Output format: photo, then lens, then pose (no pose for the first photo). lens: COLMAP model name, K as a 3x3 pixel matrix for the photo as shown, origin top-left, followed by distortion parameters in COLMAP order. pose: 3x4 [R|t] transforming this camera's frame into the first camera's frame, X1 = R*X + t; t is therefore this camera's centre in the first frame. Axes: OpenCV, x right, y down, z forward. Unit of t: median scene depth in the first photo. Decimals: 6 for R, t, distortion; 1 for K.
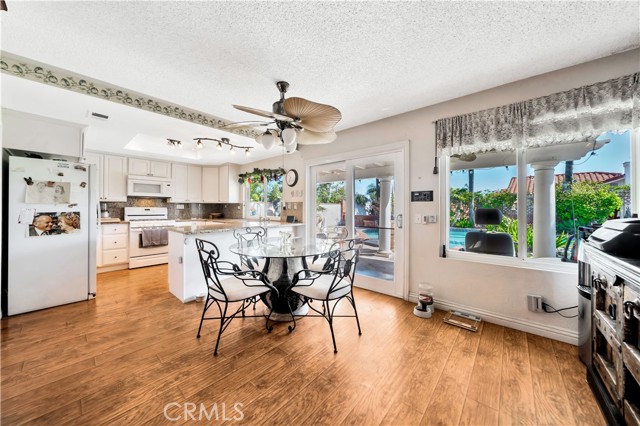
lens RADIAL K [[220.1, 0, 316.1], [0, 220.1, 209.1], [0, 0, 1]] dist [-0.002271, -0.000395]
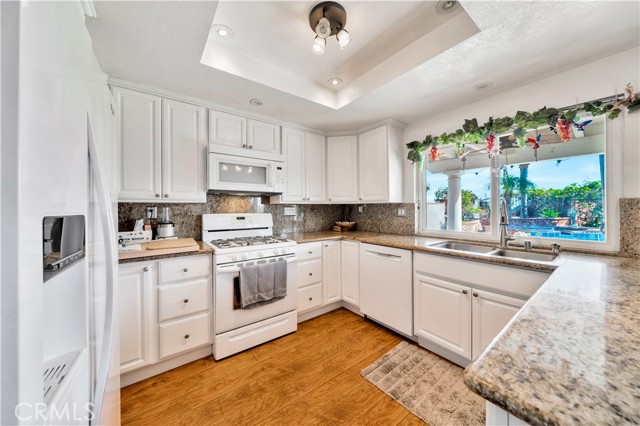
lens RADIAL K [[220.1, 0, 318.9], [0, 220.1, 209.9], [0, 0, 1]] dist [-0.002271, -0.000395]
pose [[0.978465, -0.007084, -0.206291, -0.552727], [0.007303, 0.999973, 0.000300, -0.017304], [0.206283, -0.001800, 0.978491, 0.614307]]
